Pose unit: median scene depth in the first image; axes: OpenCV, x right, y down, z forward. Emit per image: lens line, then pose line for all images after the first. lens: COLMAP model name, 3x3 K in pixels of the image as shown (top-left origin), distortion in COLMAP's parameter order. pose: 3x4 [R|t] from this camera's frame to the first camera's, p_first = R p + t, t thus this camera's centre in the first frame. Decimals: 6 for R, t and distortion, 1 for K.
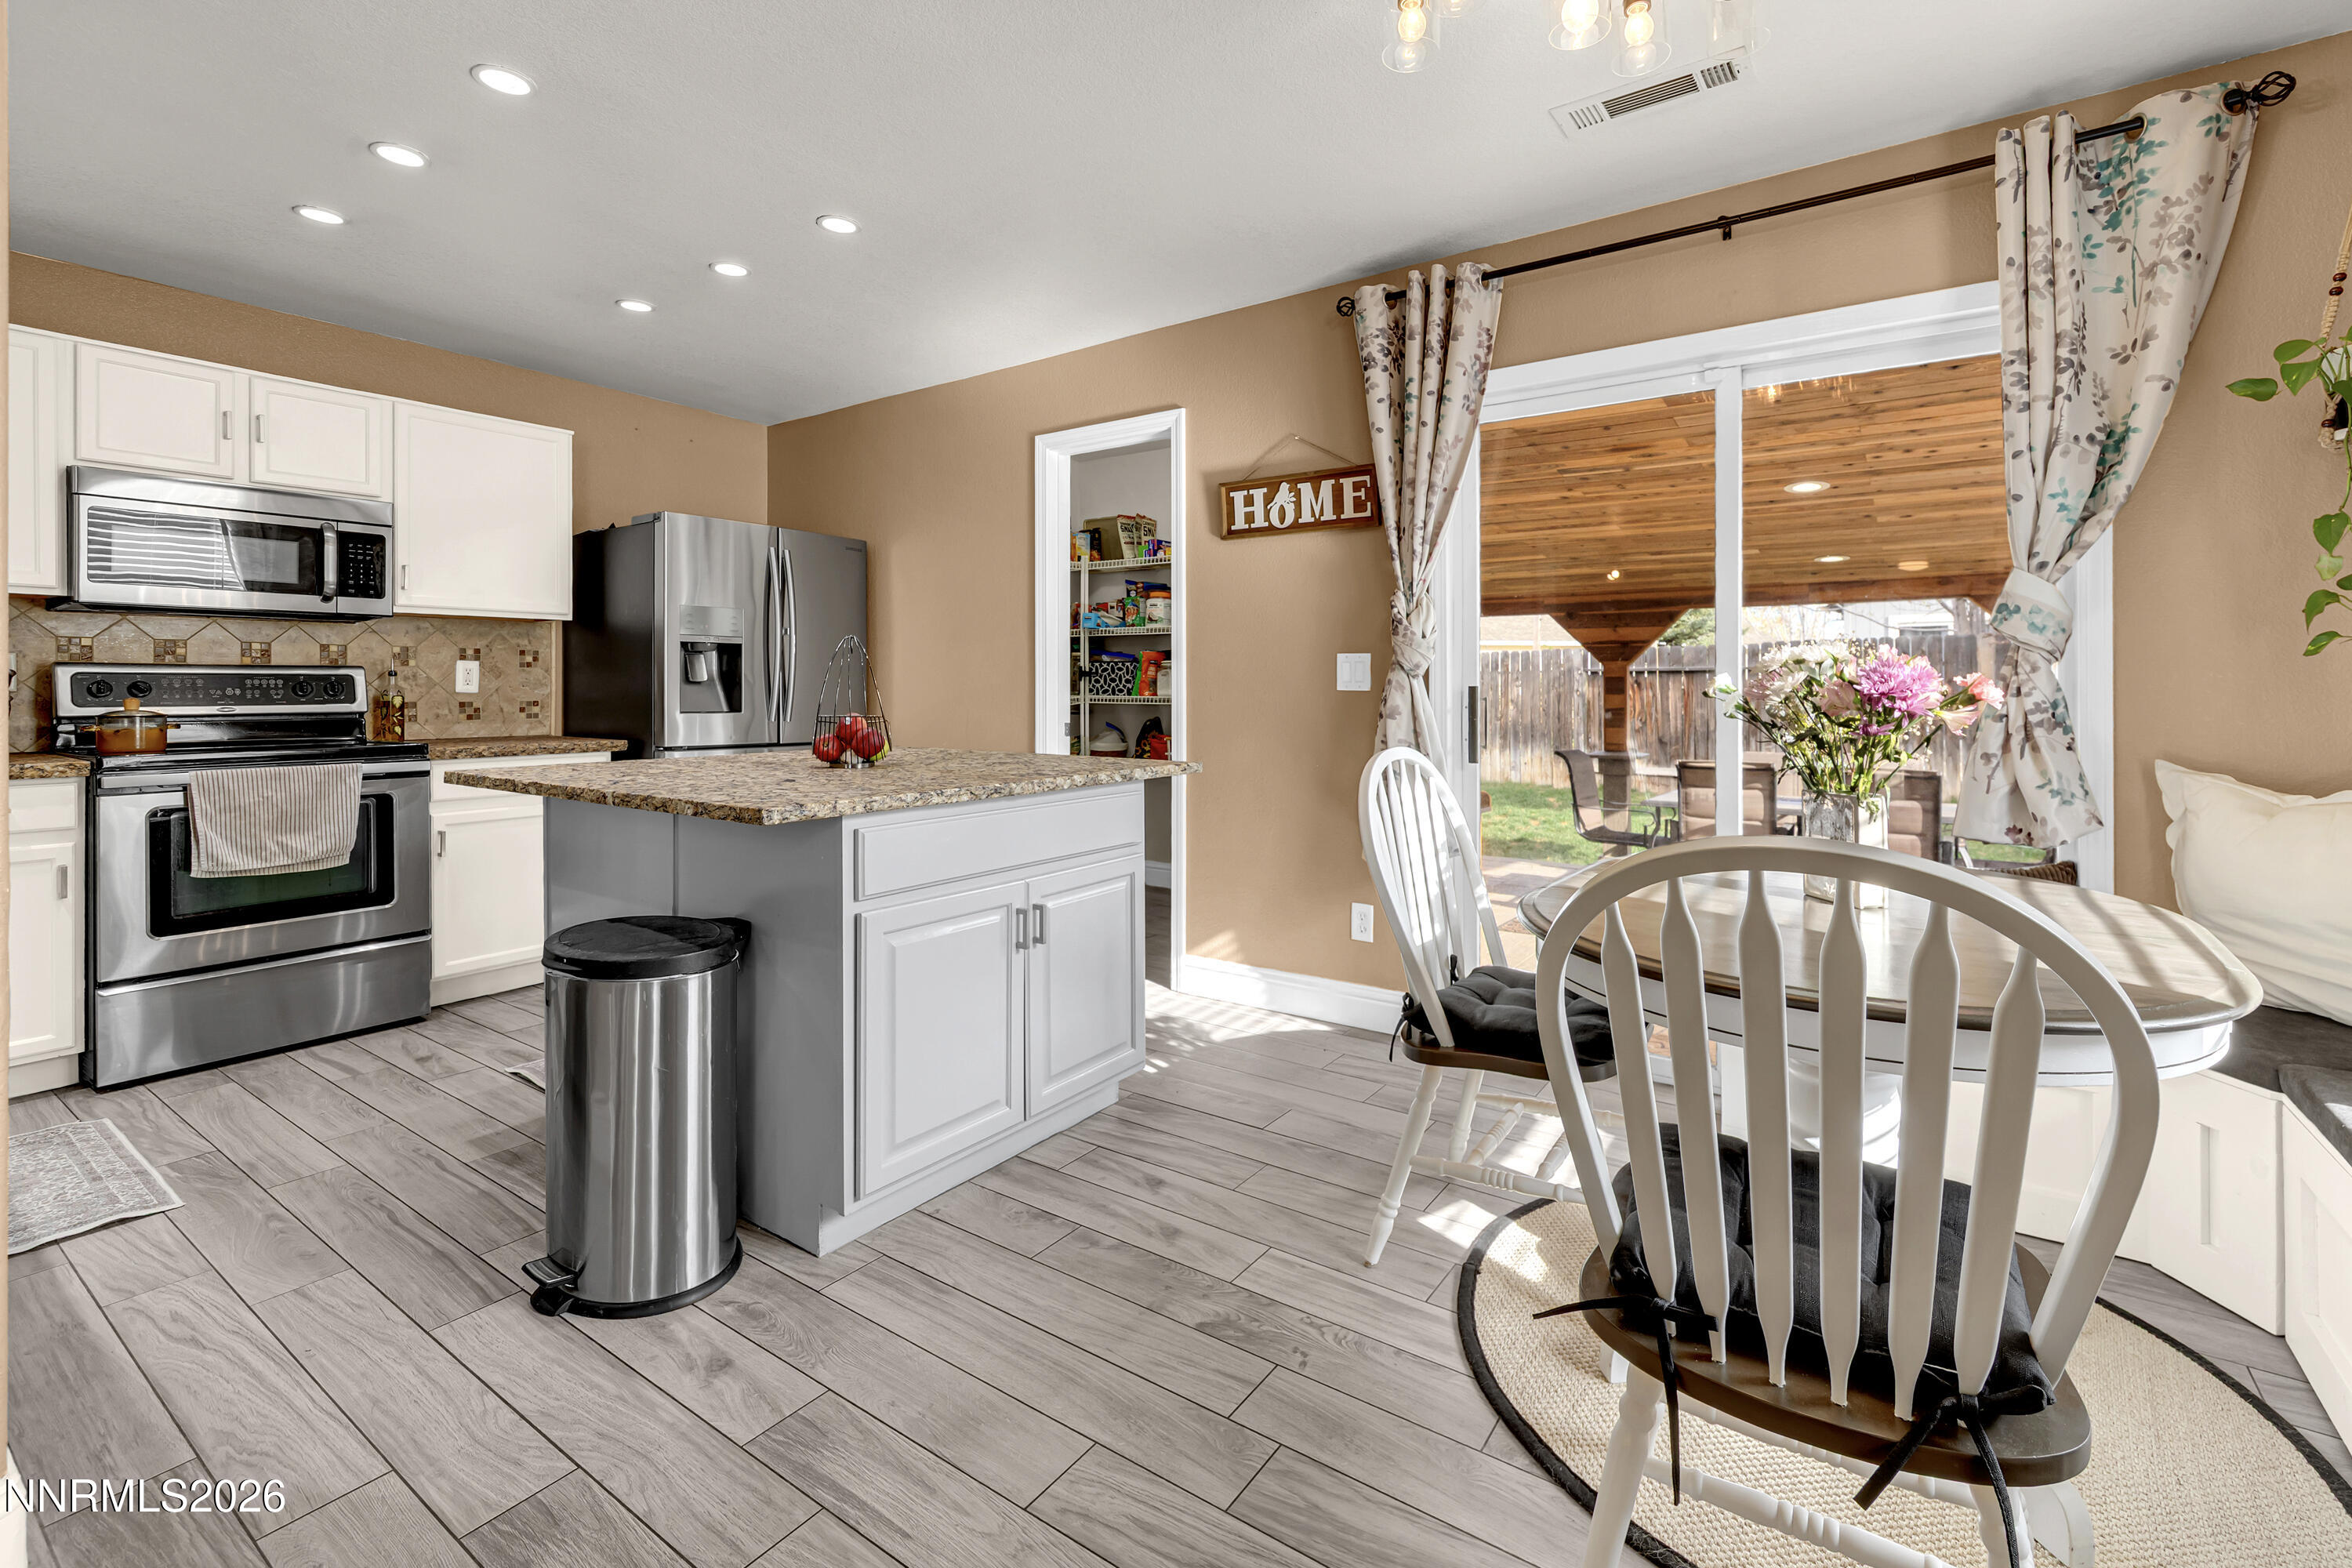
lens RADIAL K [[1028.2, 0, 1181.7], [0, 1028.2, 692.0], [0, 0, 1]] dist [0.007170, -0.001965]
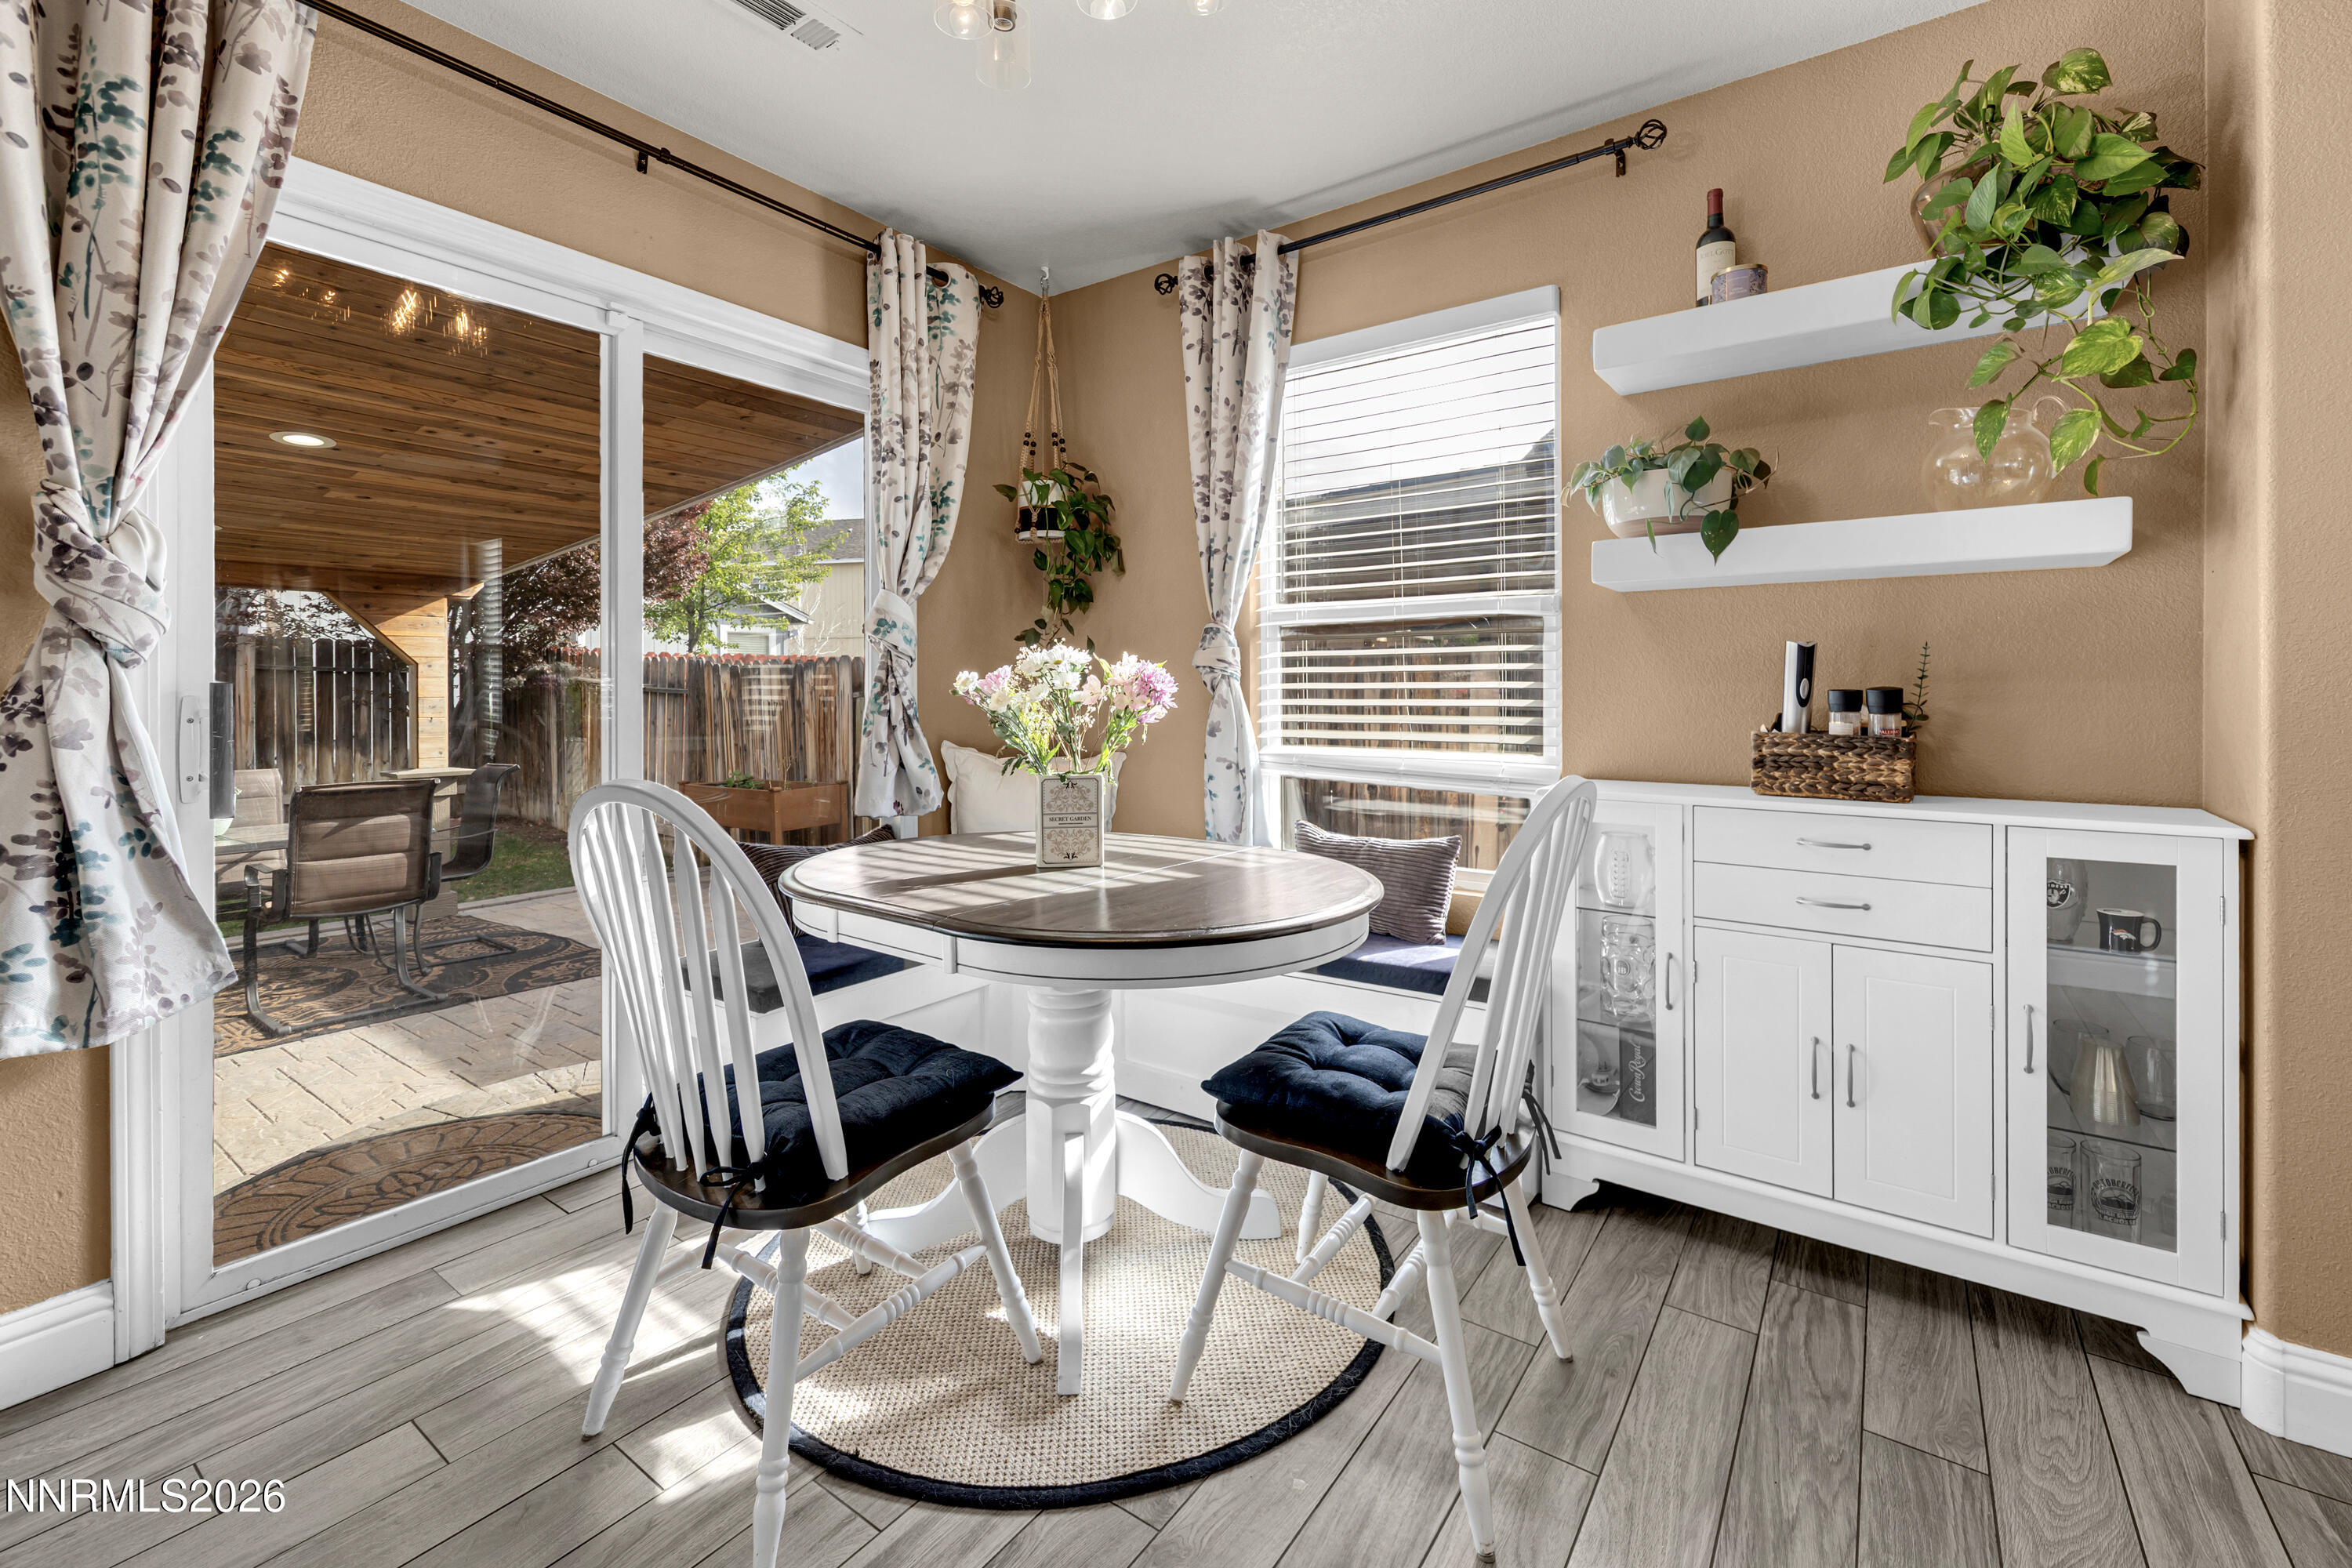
lens RADIAL K [[982.6, 0, 1218.5], [0, 982.6, 696.0], [0, 0, 1]] dist [0.002698, 0.000084]
pose [[-0.012270, -0.003953, 0.999917, -0.264576], [0.005091, 0.999979, 0.004016, 0.002150], [-0.999912, 0.005140, -0.012250, 0.447001]]
